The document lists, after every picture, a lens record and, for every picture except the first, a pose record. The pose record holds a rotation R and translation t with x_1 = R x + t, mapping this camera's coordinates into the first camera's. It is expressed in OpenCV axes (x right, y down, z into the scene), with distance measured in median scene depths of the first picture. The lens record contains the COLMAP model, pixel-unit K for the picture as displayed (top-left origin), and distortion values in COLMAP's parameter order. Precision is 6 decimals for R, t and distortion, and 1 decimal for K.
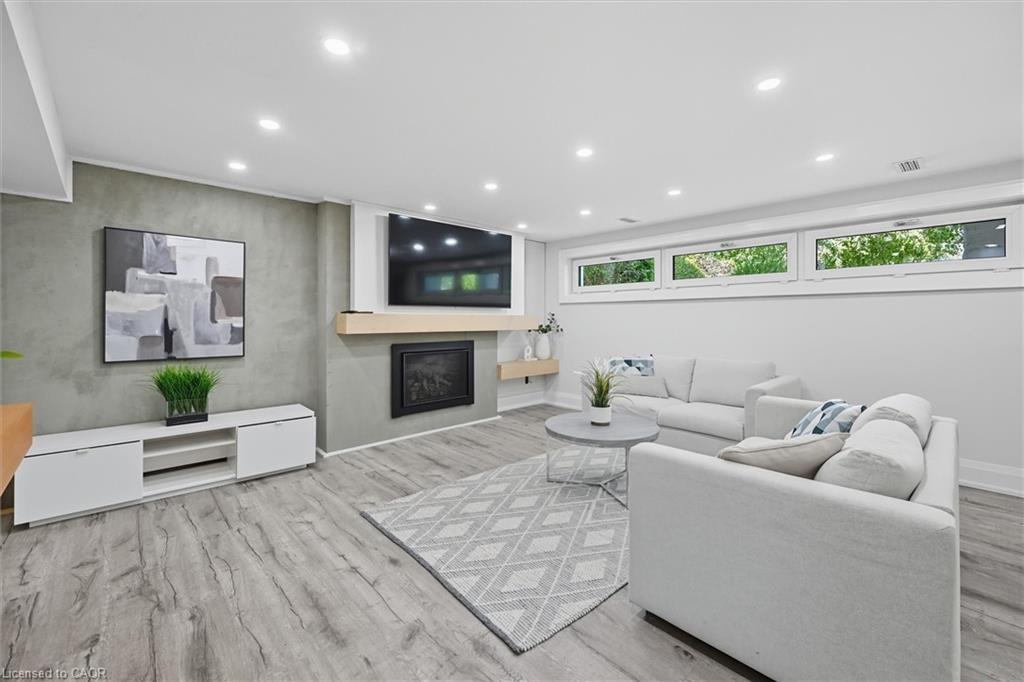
lens RADIAL K [[432.8, 0, 511.0], [0, 432.8, 321.2], [0, 0, 1]] dist [-0.001384, -0.000092]
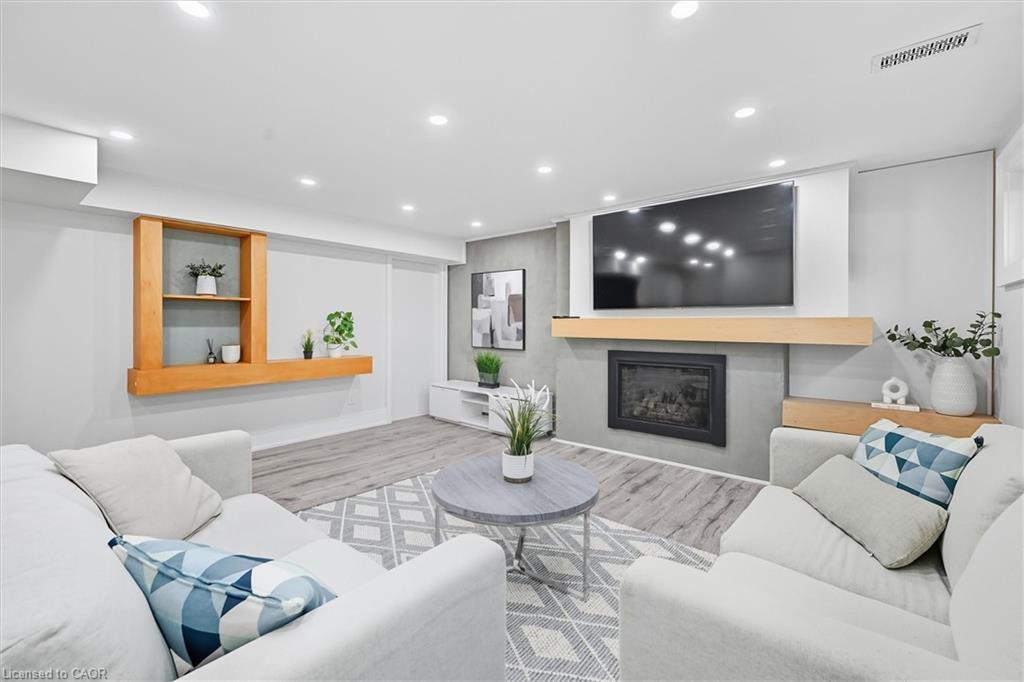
lens RADIAL K [[432.8, 0, 511.0], [0, 432.8, 321.2], [0, 0, 1]] dist [-0.001384, -0.000092]
pose [[0.100247, -0.007883, -0.994931, 0.798993], [-0.009906, 0.999911, -0.008920, 0.000152], [0.994913, 0.010750, 0.100160, 0.841880]]
